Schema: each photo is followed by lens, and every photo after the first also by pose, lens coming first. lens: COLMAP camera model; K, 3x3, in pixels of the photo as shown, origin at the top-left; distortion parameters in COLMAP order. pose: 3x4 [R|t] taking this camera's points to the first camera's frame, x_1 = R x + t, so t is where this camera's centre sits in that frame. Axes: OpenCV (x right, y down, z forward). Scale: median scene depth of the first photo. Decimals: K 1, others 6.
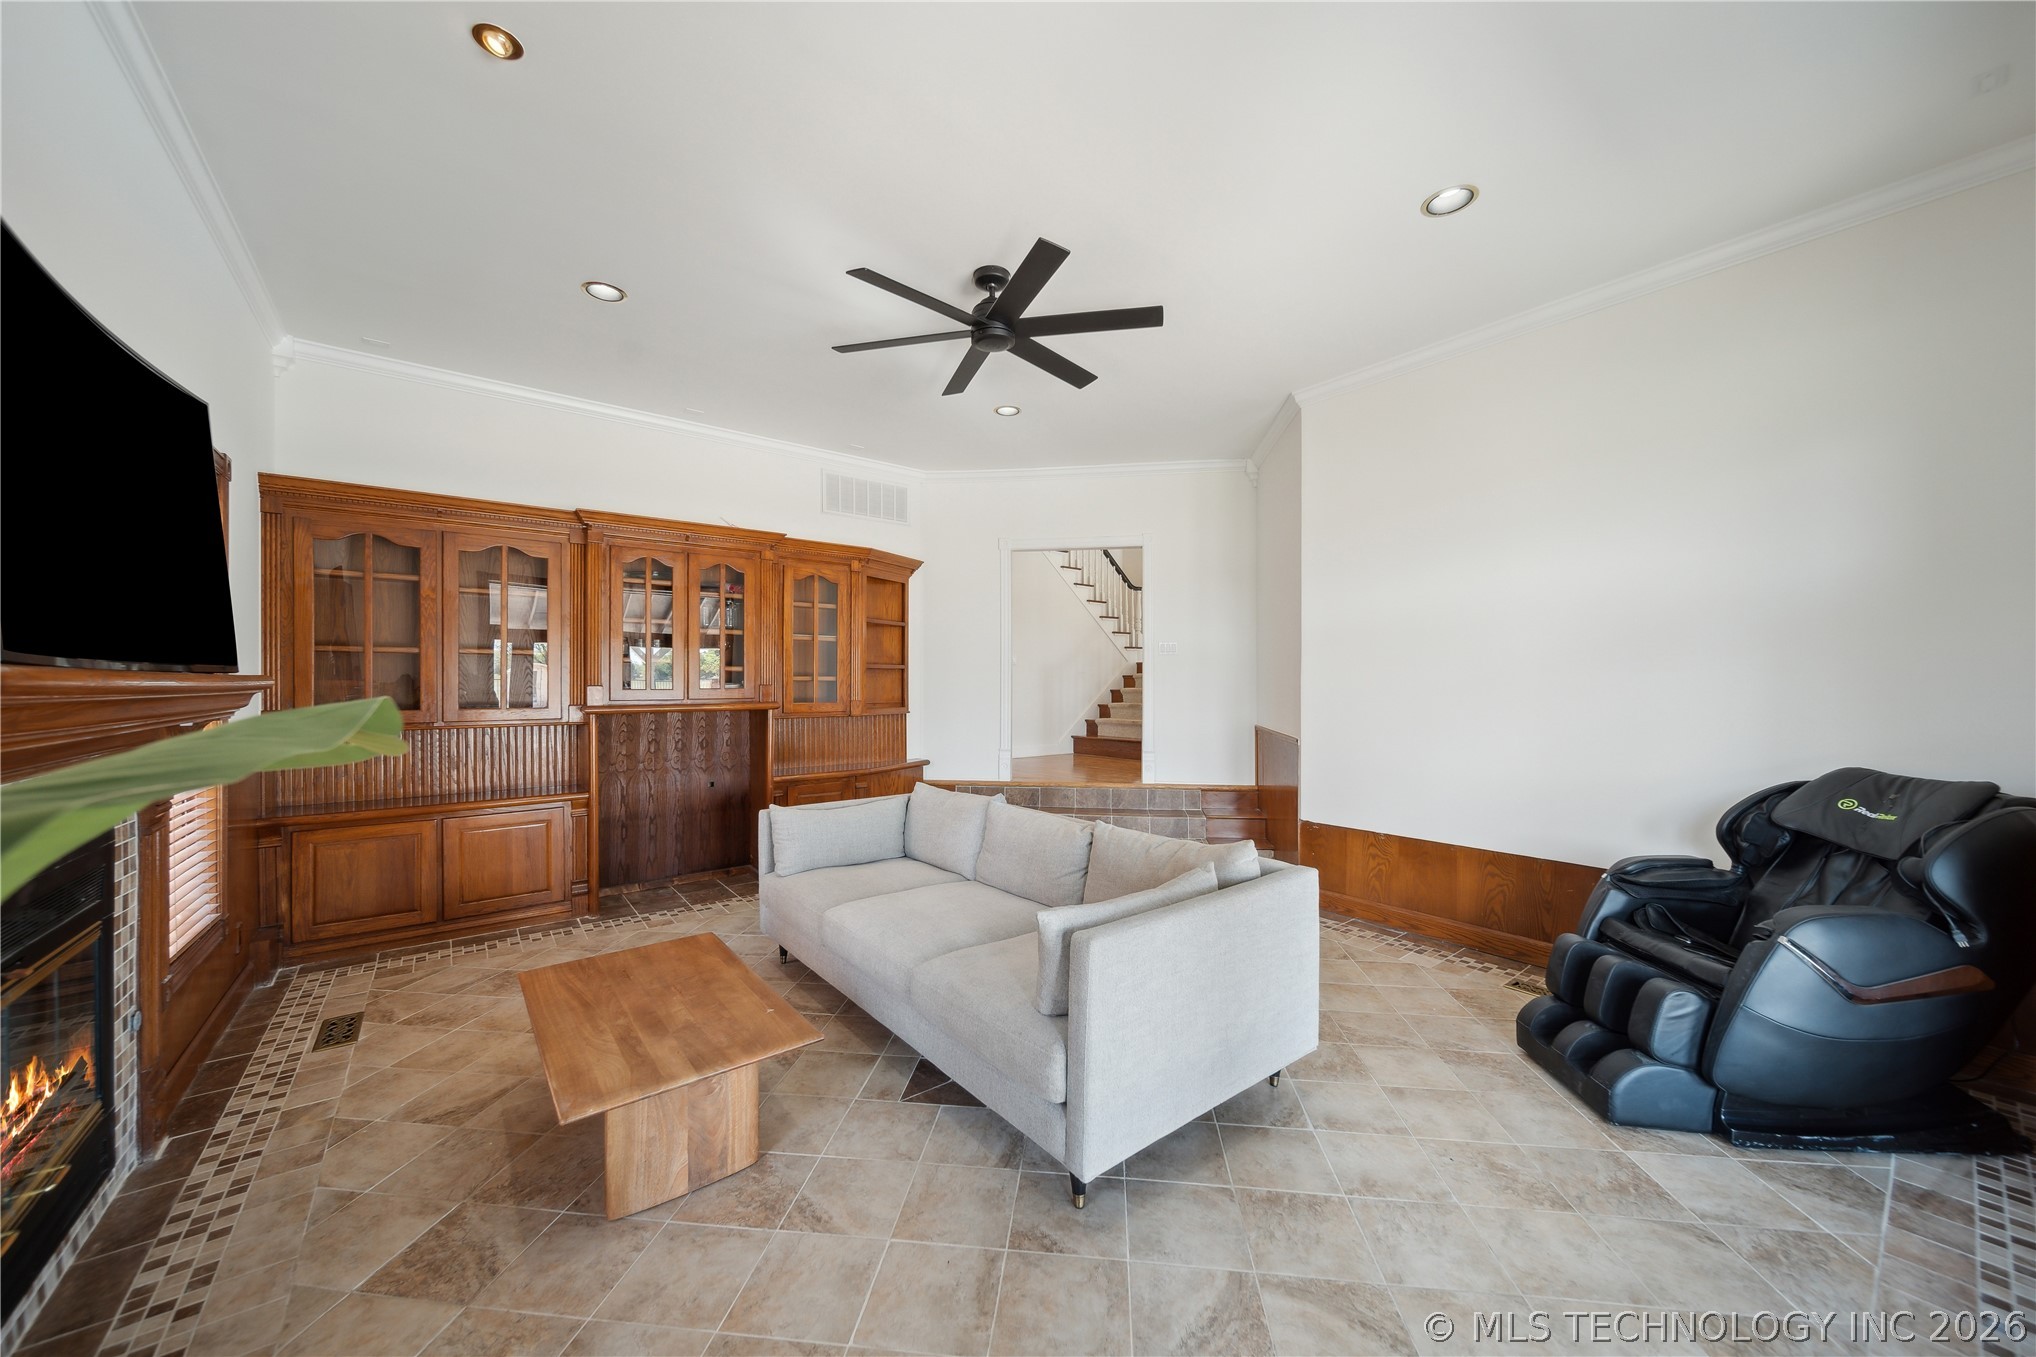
lens RADIAL K [[730.6, 0, 1018.0], [0, 730.6, 678.5], [0, 0, 1]] dist [0.000702, -0.000129]
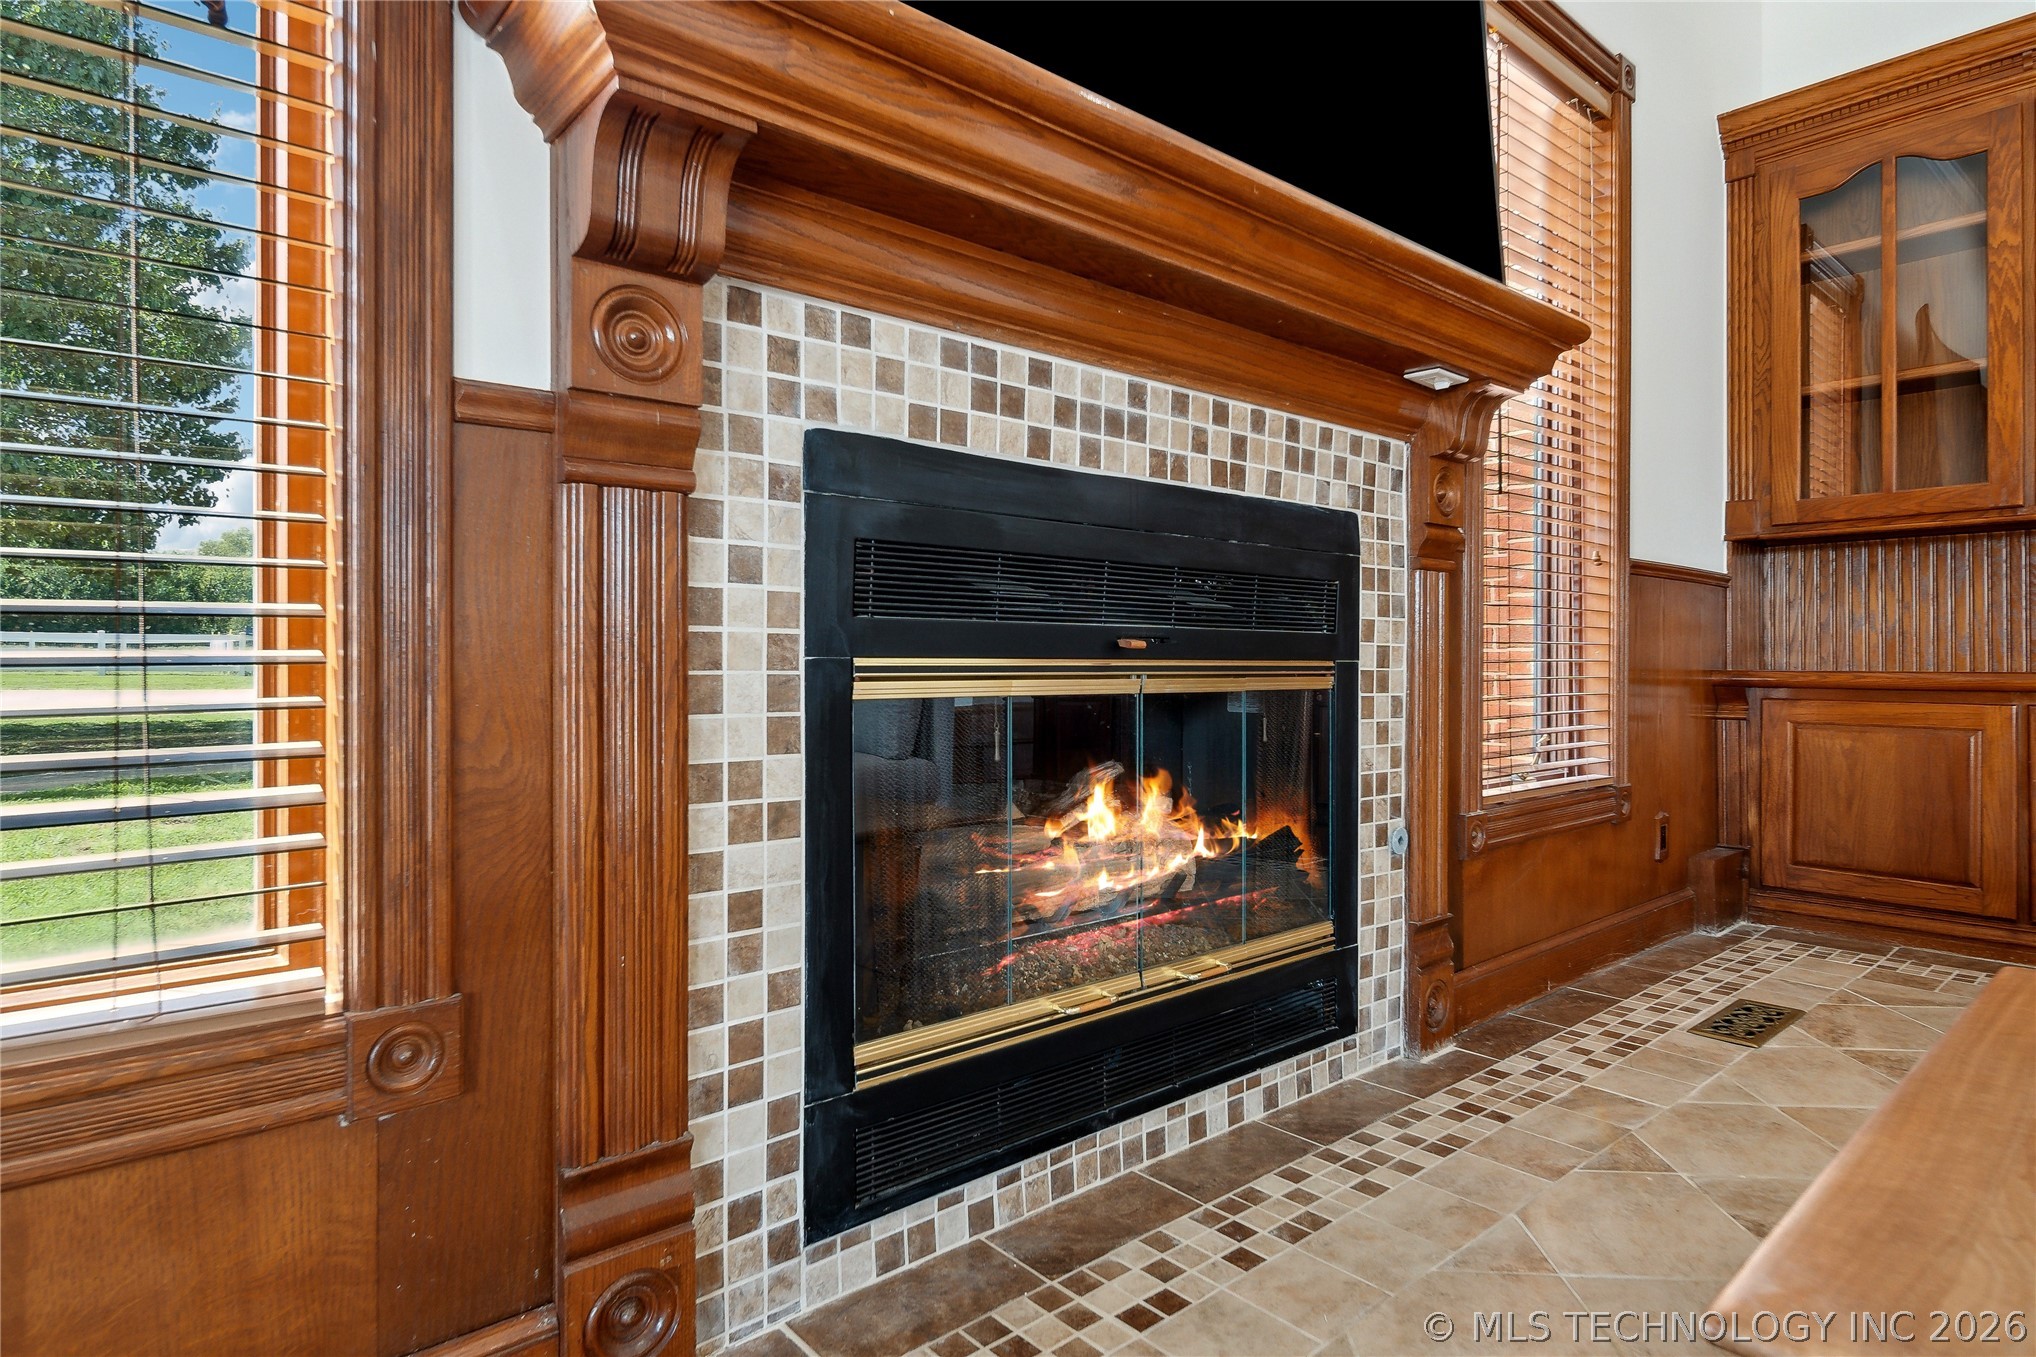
lens RADIAL K [[1109.6, 0, 1018.0], [0, 1109.6, 678.5], [0, 0, 1]] dist [-0.008844, -0.001385]
pose [[0.043938, 0.008956, -0.998994, -0.176539], [0.007816, 0.999926, 0.009308, 0.256303], [0.999004, -0.008217, 0.043865, 0.506401]]
